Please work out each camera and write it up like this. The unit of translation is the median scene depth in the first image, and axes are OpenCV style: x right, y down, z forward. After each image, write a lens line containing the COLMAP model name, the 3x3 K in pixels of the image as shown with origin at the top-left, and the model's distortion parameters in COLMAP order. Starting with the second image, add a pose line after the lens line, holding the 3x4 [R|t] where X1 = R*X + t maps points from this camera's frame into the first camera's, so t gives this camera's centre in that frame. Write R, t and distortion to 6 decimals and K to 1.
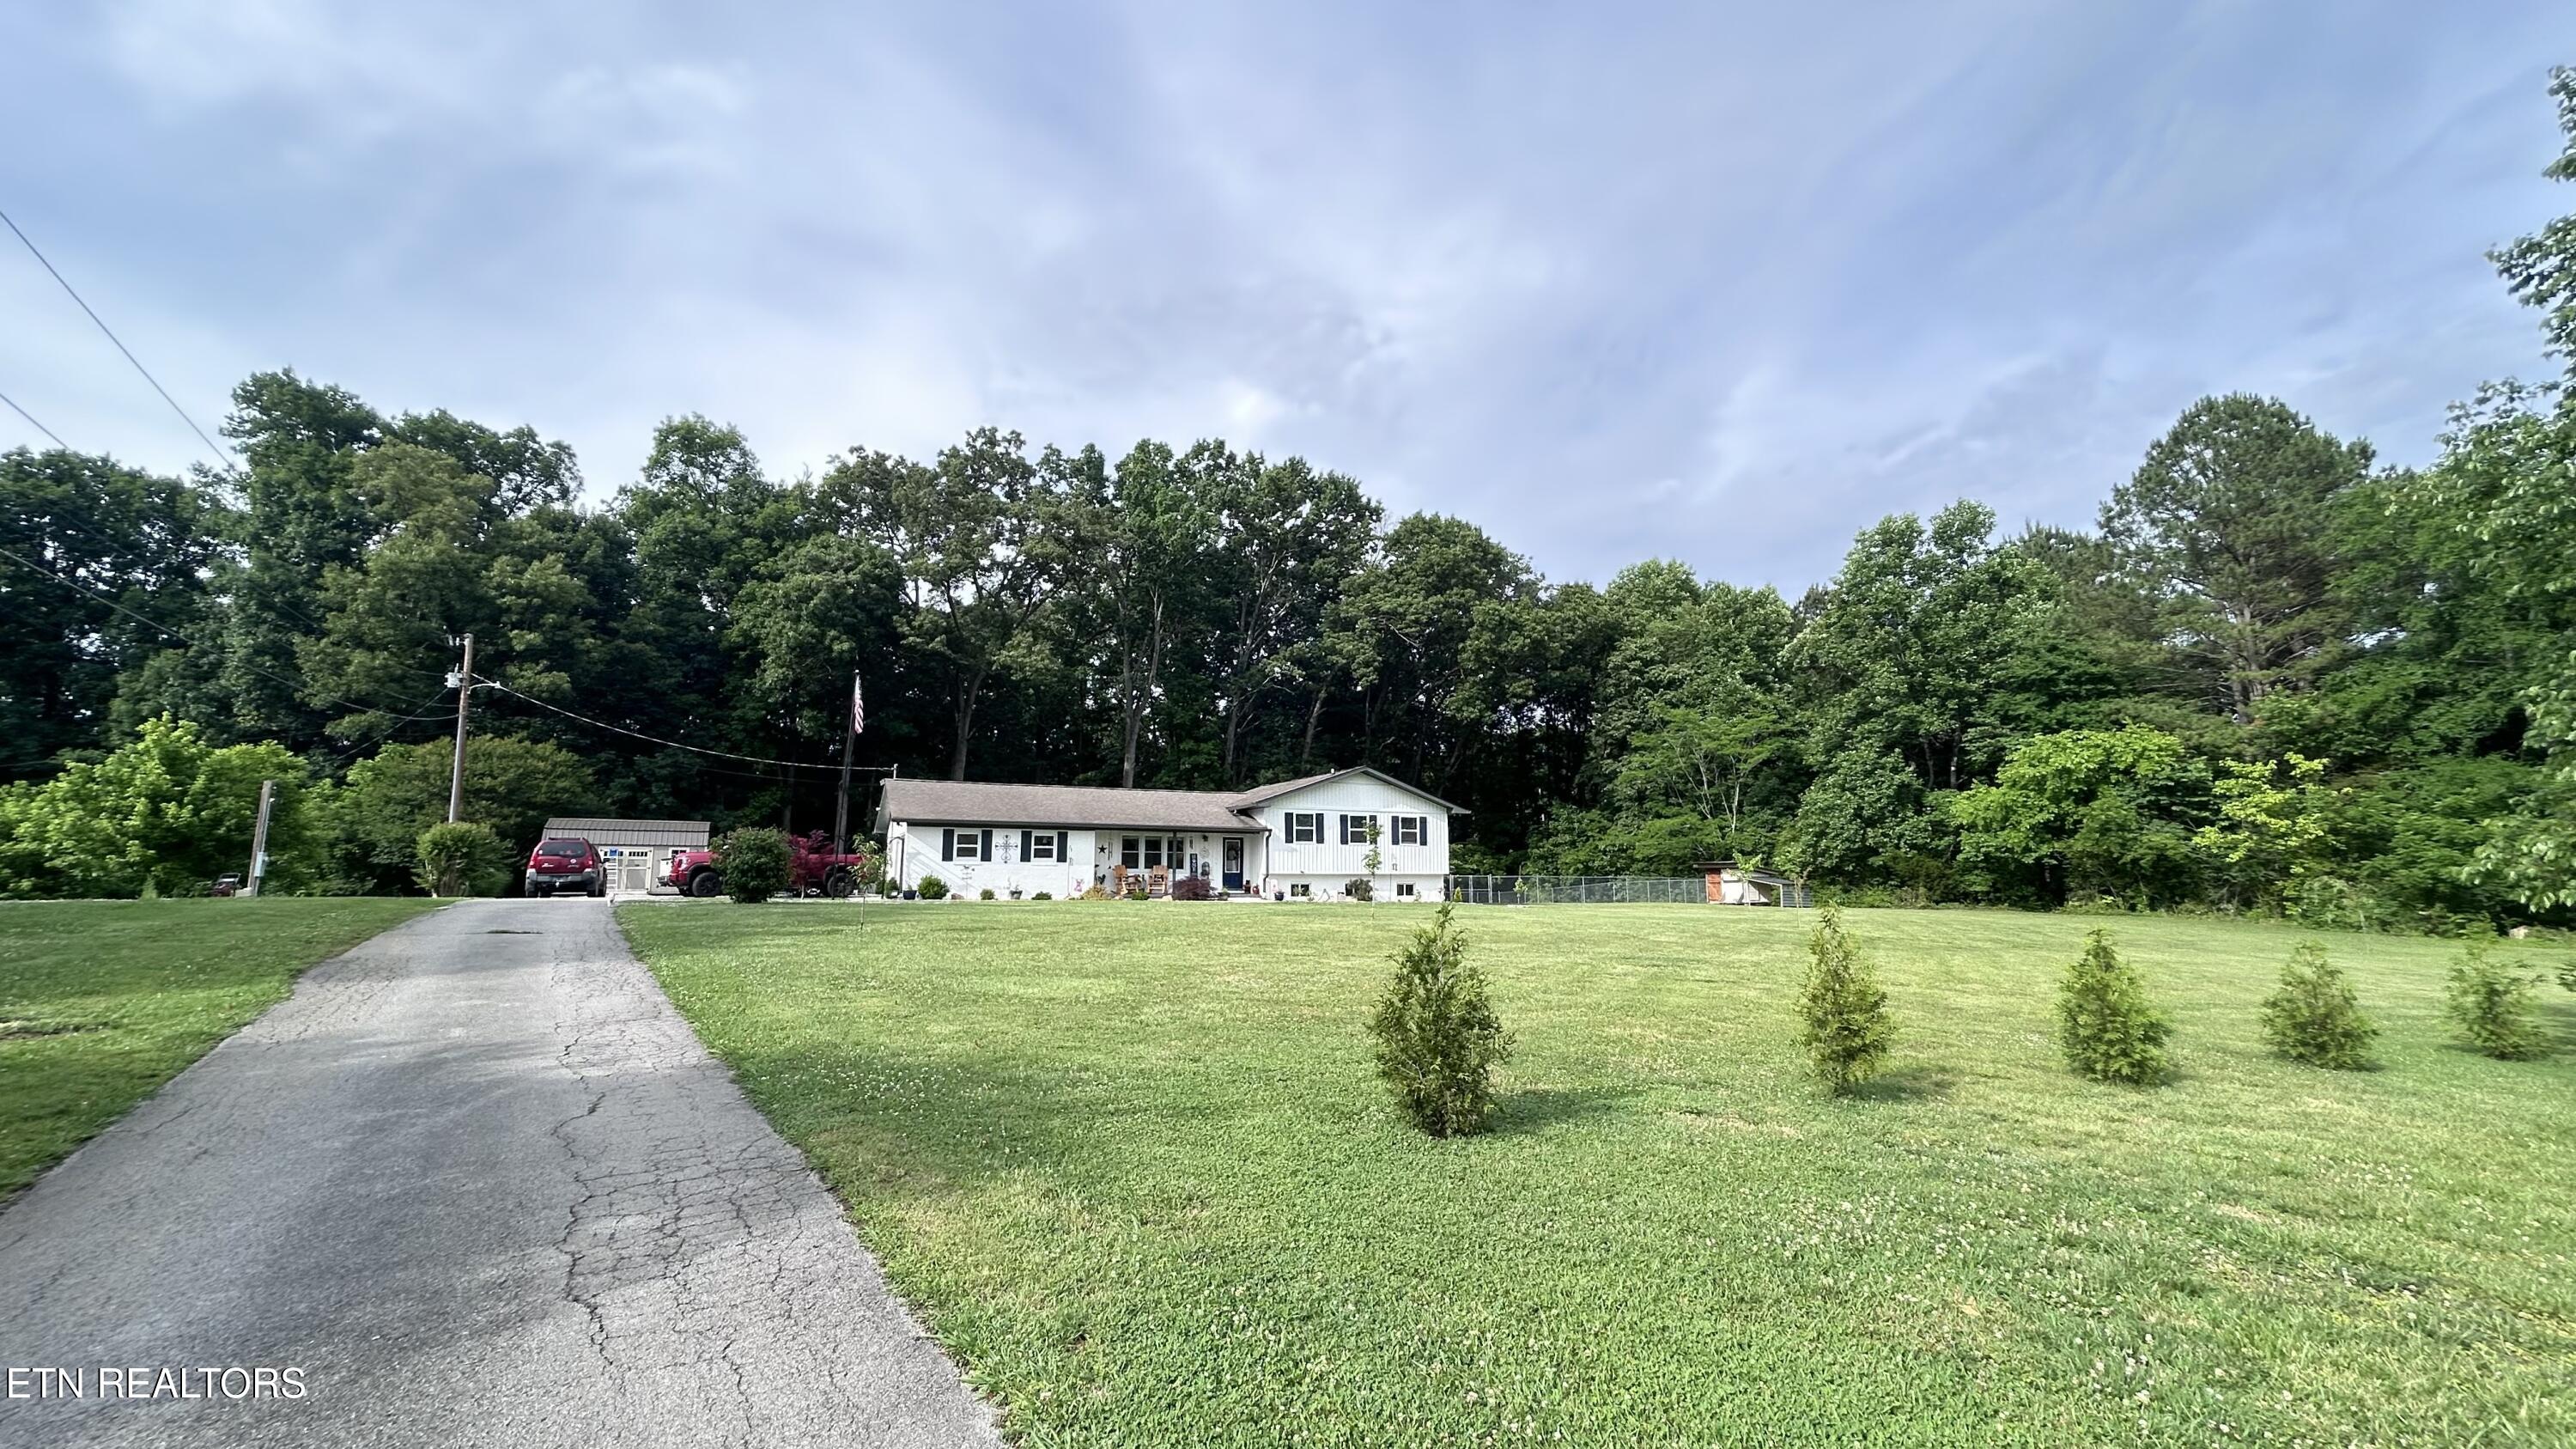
lens RADIAL K [[1042.9, 0, 1281.5], [0, 1042.9, 730.4], [0, 0, 1]] dist [0.000989, -0.000337]
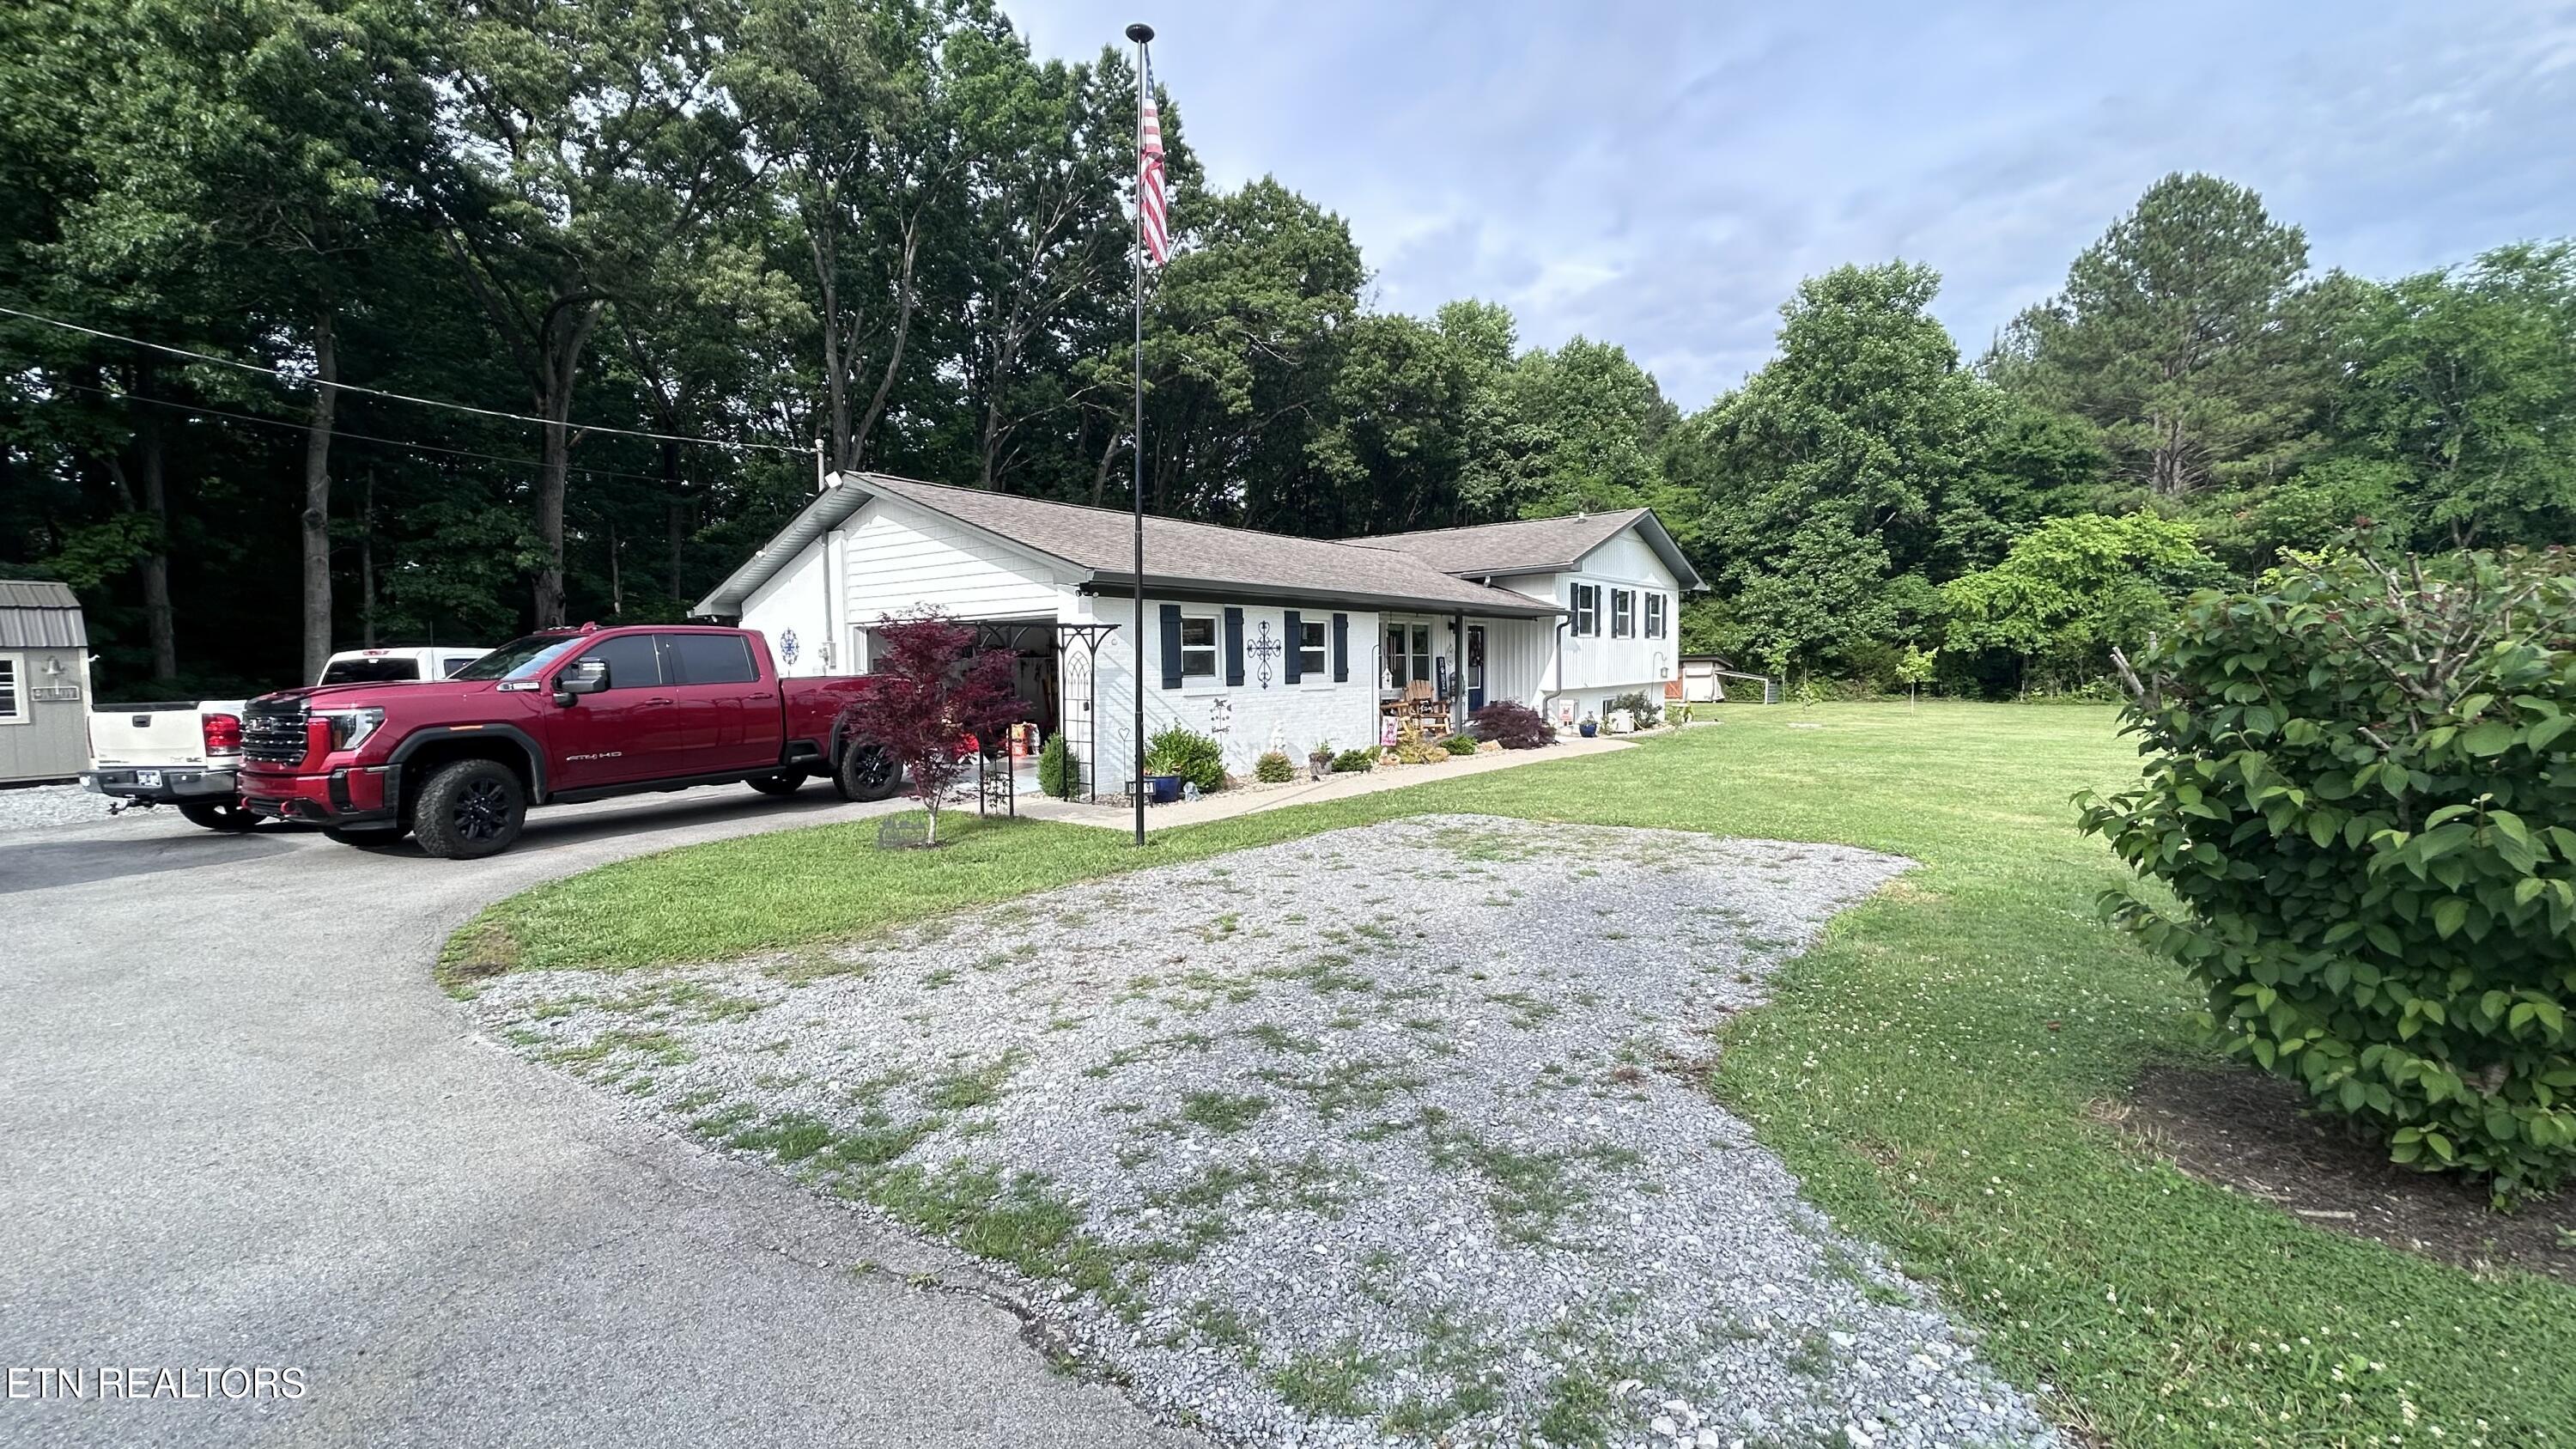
lens RADIAL K [[1042.9, 0, 1281.5], [0, 1042.9, 730.4], [0, 0, 1]] dist [0.000989, -0.000337]
pose [[0.886122, -0.045076, 0.461254, -0.327153], [-0.049250, 0.980464, 0.190431, 0.045927], [-0.460827, -0.191462, 0.866591, 0.452652]]
